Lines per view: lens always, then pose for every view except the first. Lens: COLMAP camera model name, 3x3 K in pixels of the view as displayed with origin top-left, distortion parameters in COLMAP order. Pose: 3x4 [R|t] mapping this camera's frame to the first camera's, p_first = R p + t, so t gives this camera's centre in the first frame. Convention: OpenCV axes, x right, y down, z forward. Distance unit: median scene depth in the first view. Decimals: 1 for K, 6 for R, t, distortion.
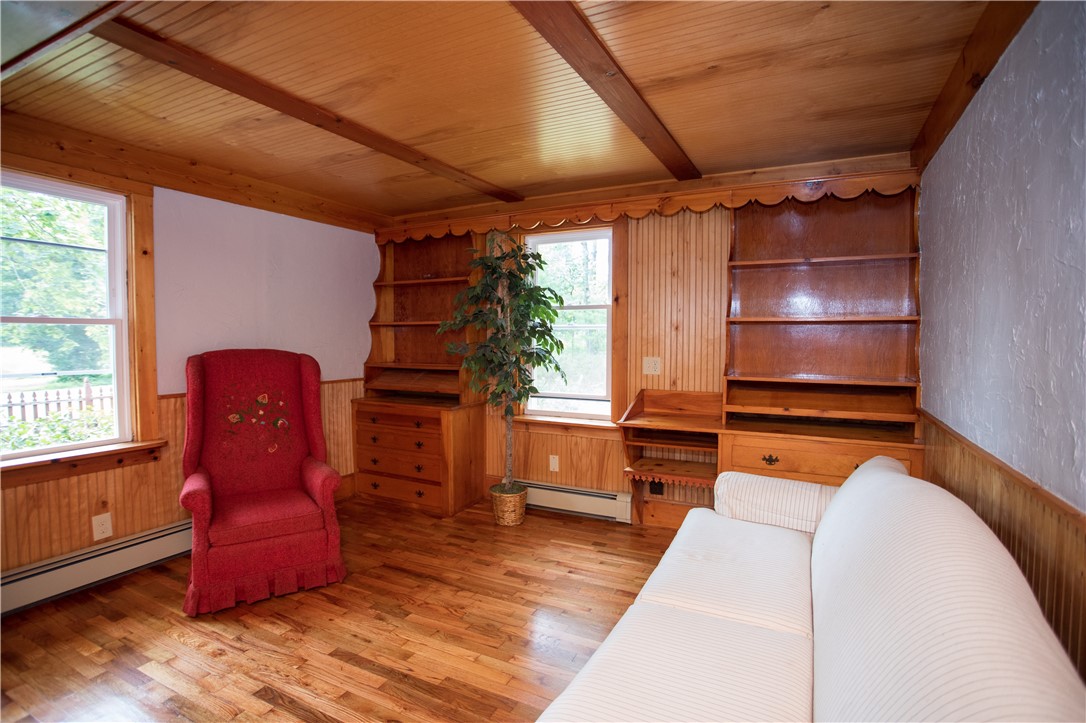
lens RADIAL K [[533.7, 0, 538.7], [0, 533.7, 355.8], [0, 0, 1]] dist [-0.075457, 0.026324]
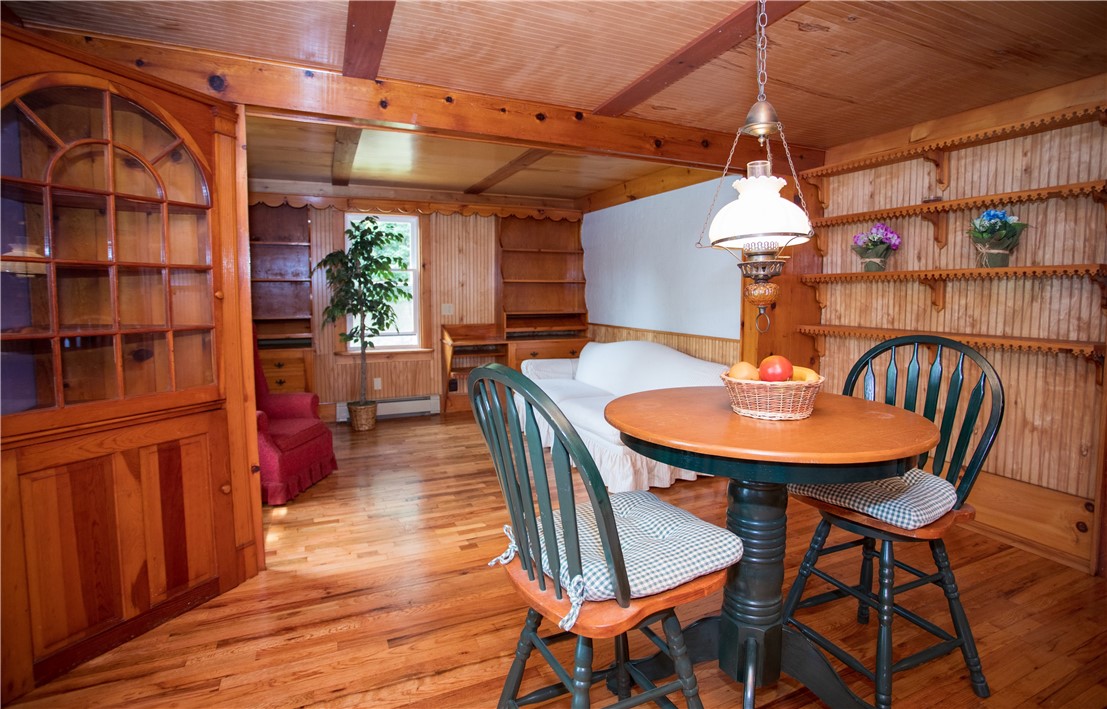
lens RADIAL K [[557.0, 0, 561.5], [0, 557.0, 330.9], [0, 0, 1]] dist [-0.021228, 0.000029]
pose [[0.620232, -0.058388, 0.782243, -0.886257], [0.032240, 0.998281, 0.048951, 0.013771], [-0.783756, -0.005142, 0.621048, -0.288580]]
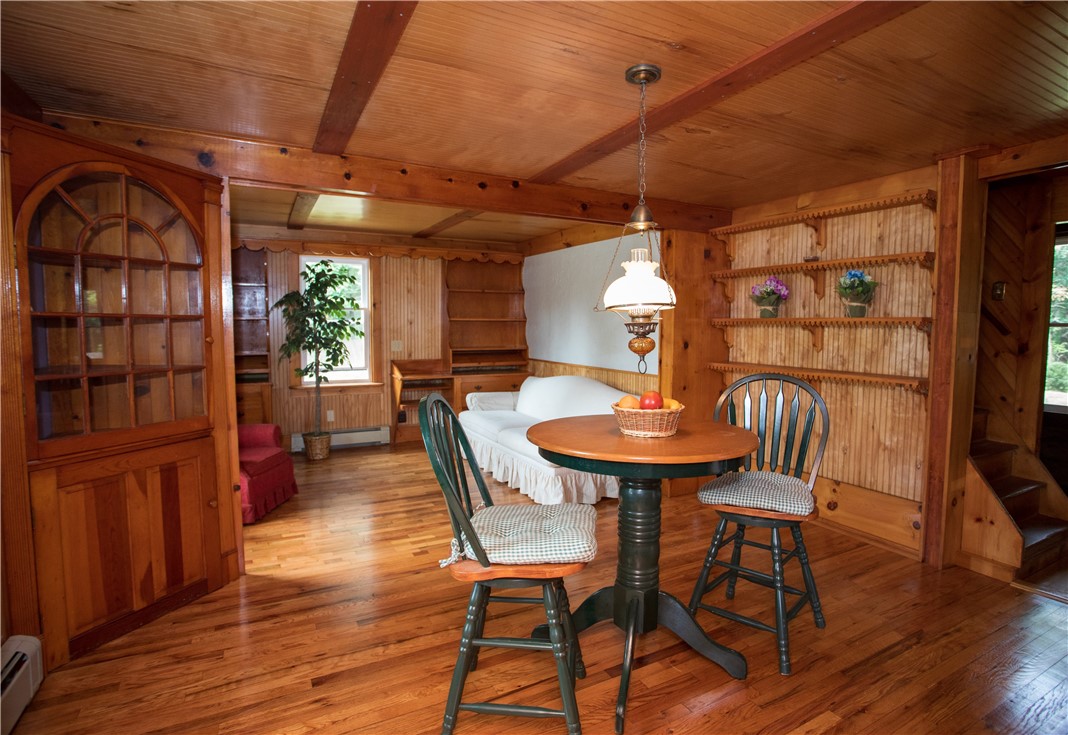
lens RADIAL K [[562.7, 0, 547.2], [0, 562.7, 366.5], [0, 0, 1]] dist [-0.033903, 0.000383]
pose [[0.564450, -0.063508, 0.823020, -0.999610], [0.028177, 0.997937, 0.057680, -0.004060], [-0.824986, -0.009368, 0.565076, -0.396617]]
